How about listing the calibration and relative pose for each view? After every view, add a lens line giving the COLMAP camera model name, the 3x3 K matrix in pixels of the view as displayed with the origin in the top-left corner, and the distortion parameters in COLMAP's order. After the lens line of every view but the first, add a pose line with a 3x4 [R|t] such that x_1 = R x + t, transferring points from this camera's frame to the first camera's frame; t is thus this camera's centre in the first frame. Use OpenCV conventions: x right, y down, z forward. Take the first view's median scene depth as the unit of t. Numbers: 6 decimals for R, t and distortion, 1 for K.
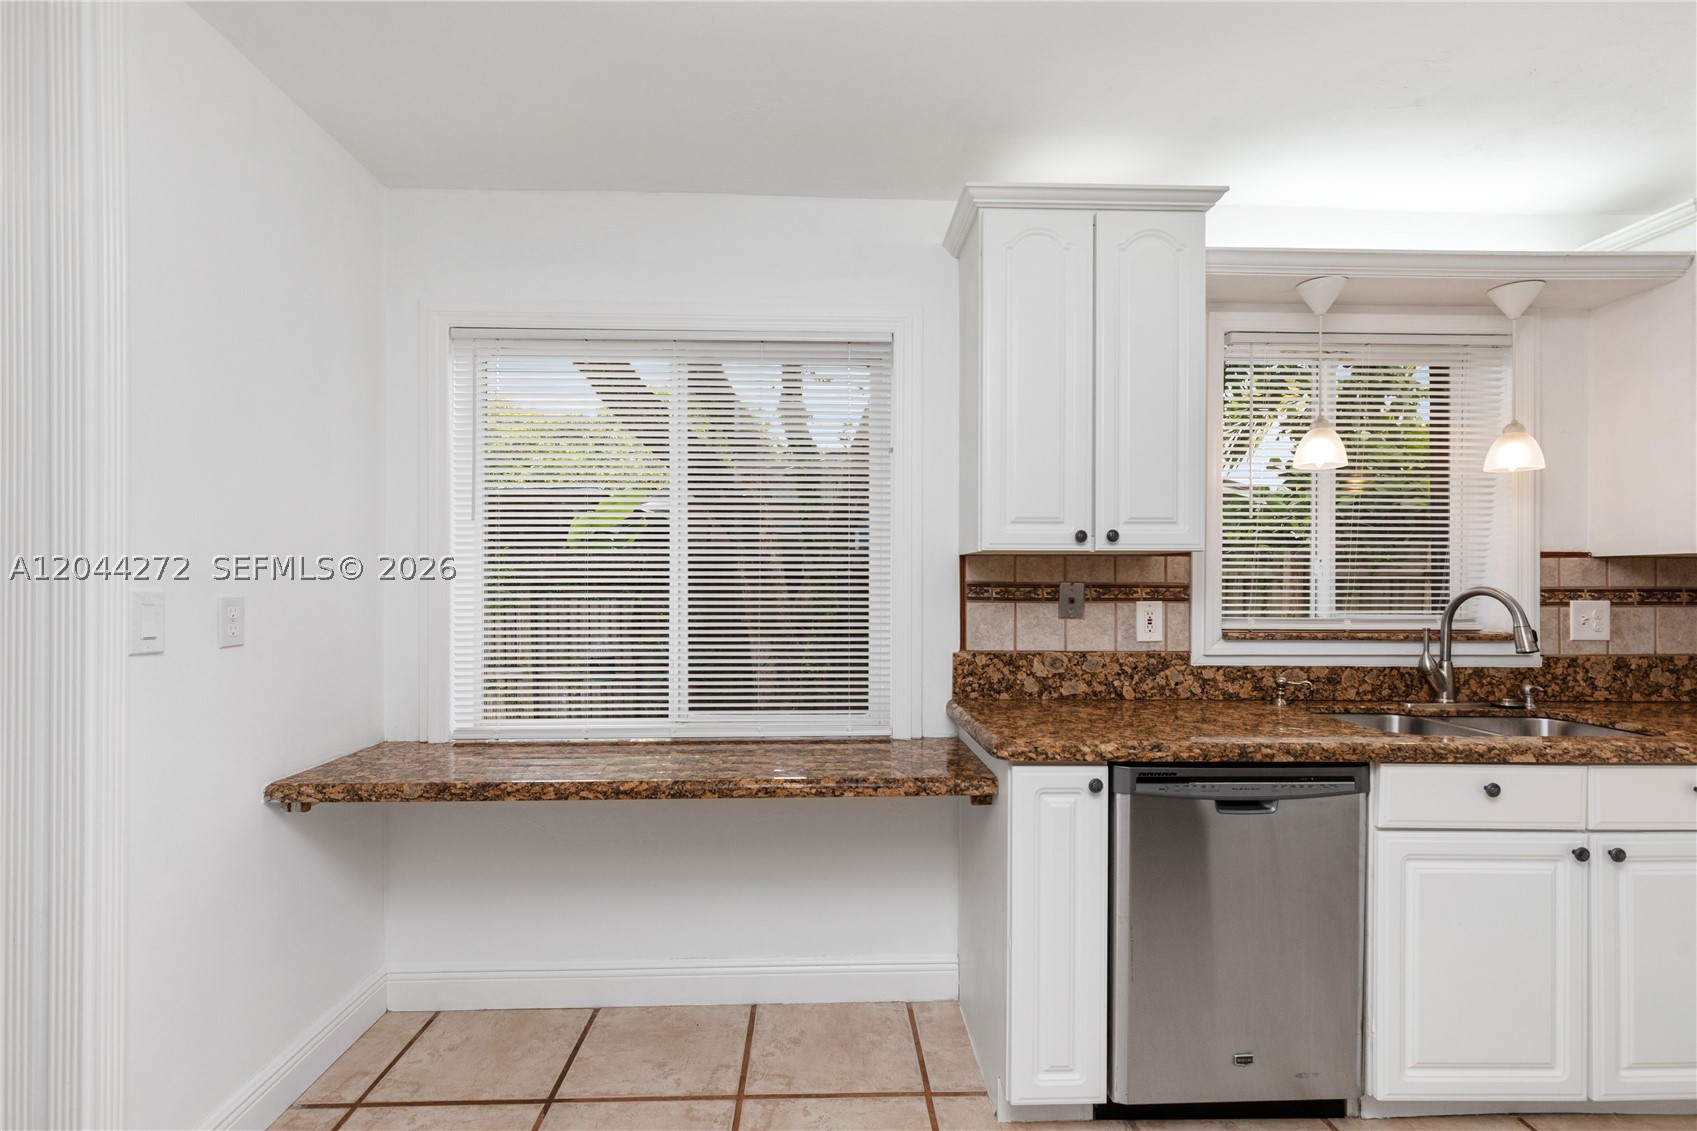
lens RADIAL K [[768.0, 0, 836.3], [0, 768.0, 577.1], [0, 0, 1]] dist [0.006128, -0.000721]
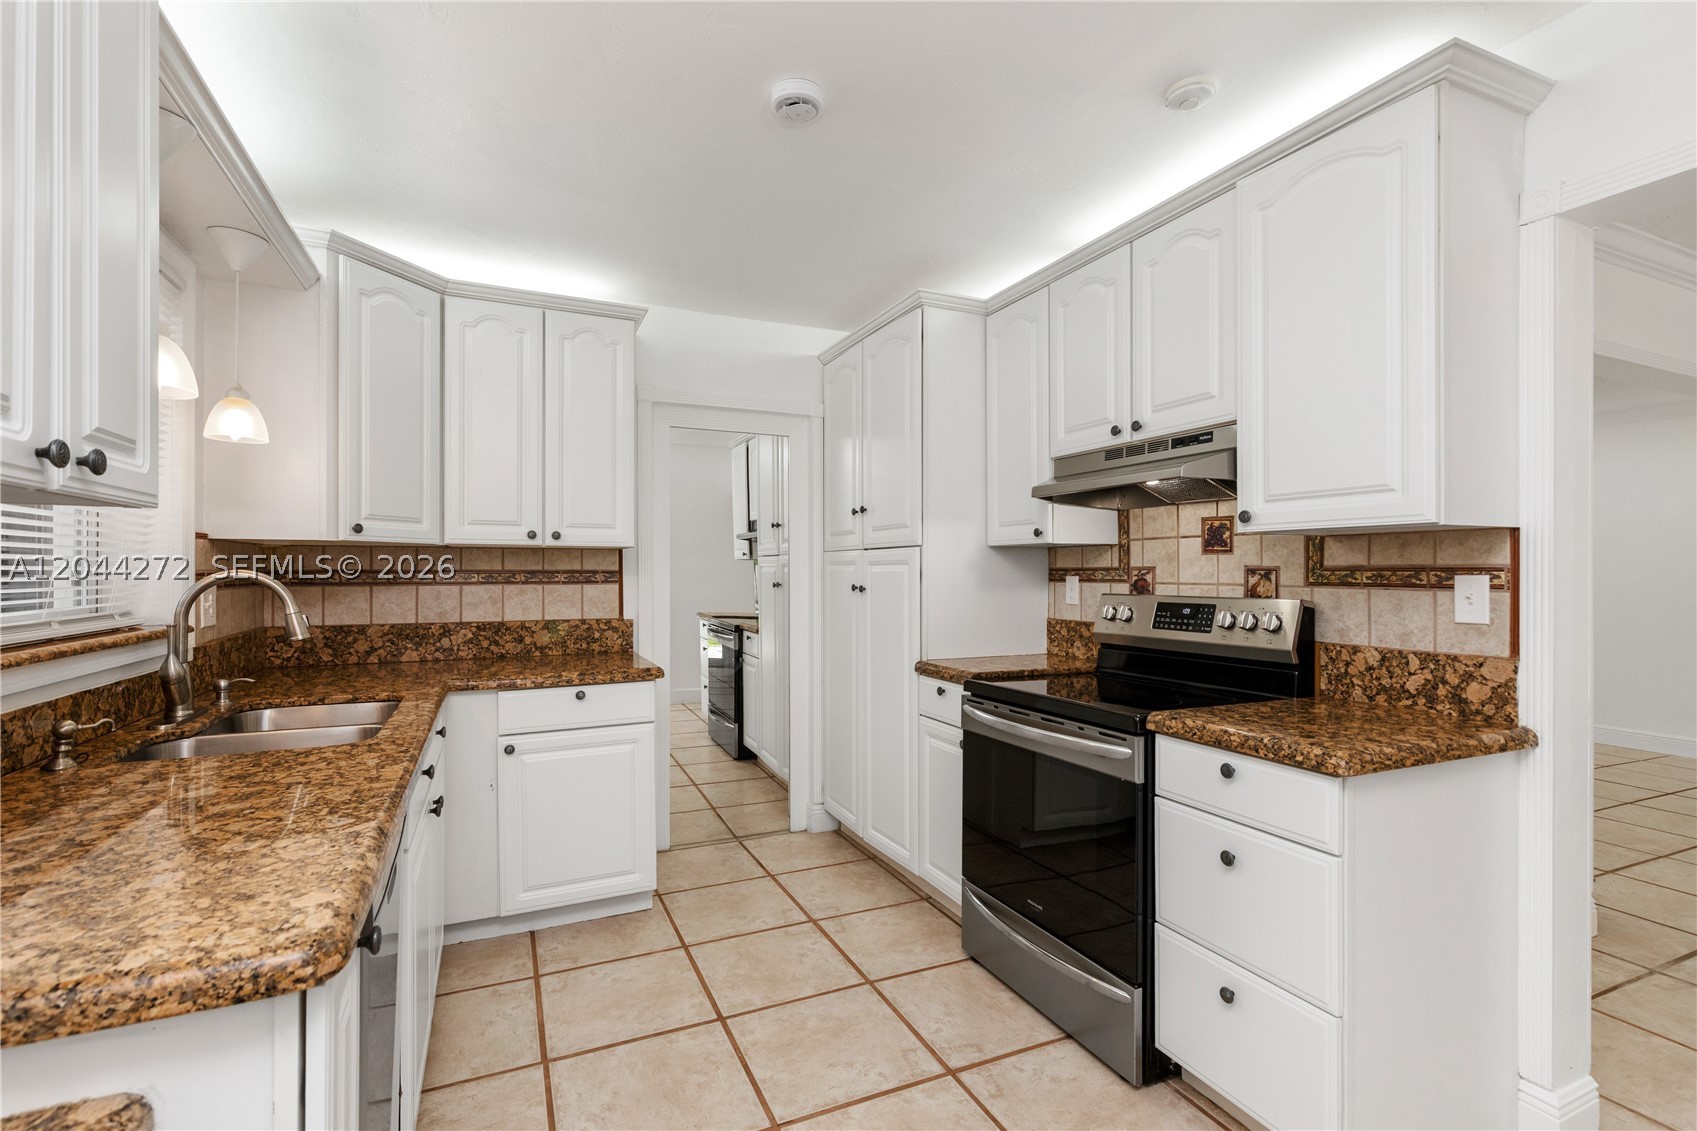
lens RADIAL K [[765.9, 0, 848.0], [0, 765.9, 570.1], [0, 0, 1]] dist [0.000546, -0.000983]
pose [[-0.383280, -0.003011, 0.923627, -0.204426], [-0.007927, 0.999969, -0.000030, 0.006676], [-0.923598, -0.007333, -0.383292, 0.657850]]
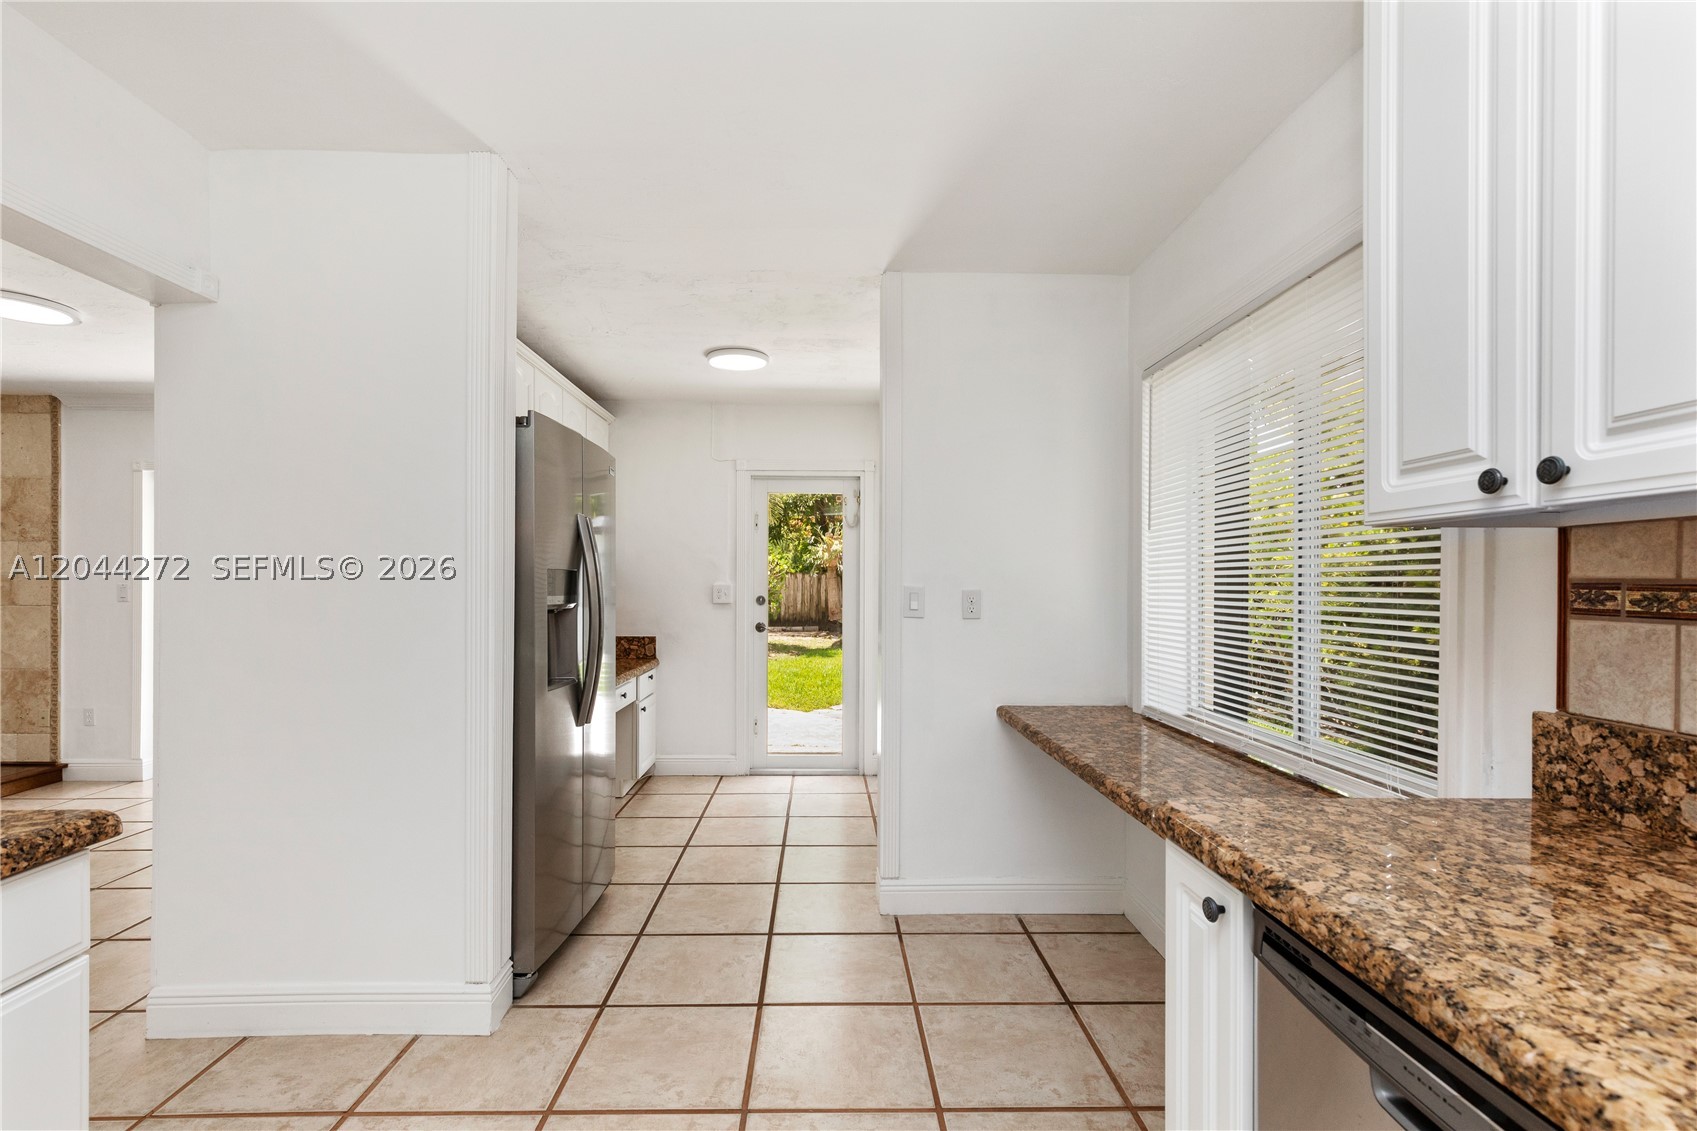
lens RADIAL K [[773.3, 0, 835.5], [0, 773.3, 584.7], [0, 0, 1]] dist [0.004687, -0.000400]
pose [[-0.012709, -0.001050, -0.999919, 0.700804], [0.001102, 0.999999, -0.001064, 0.009979], [0.999919, -0.001115, -0.012708, 0.518388]]
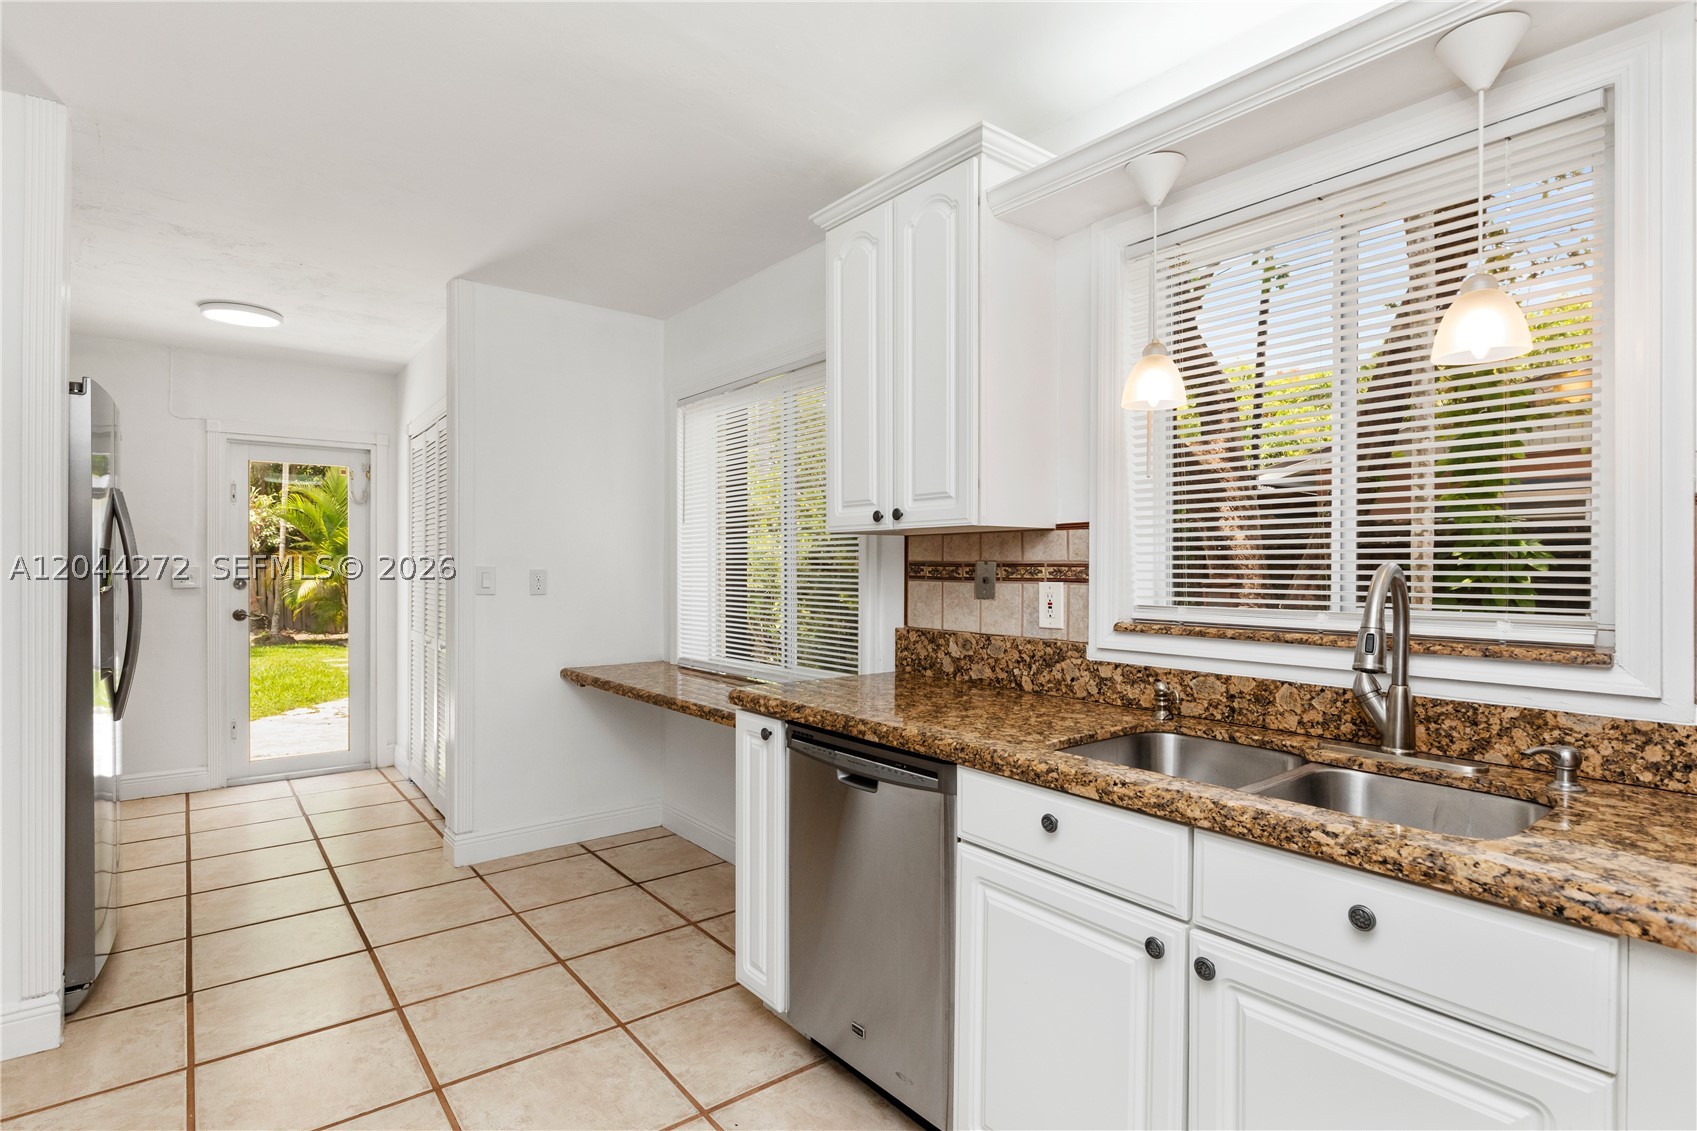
lens RADIAL K [[839.4, 0, 848.5], [0, 839.4, 565.5], [0, 0, 1]] dist [-0.002209, 0.000120]
pose [[0.597723, -0.002649, -0.801698, 1.049488], [0.003332, 0.999994, -0.000820, 0.012608], [0.801696, -0.002181, 0.597728, 0.248729]]
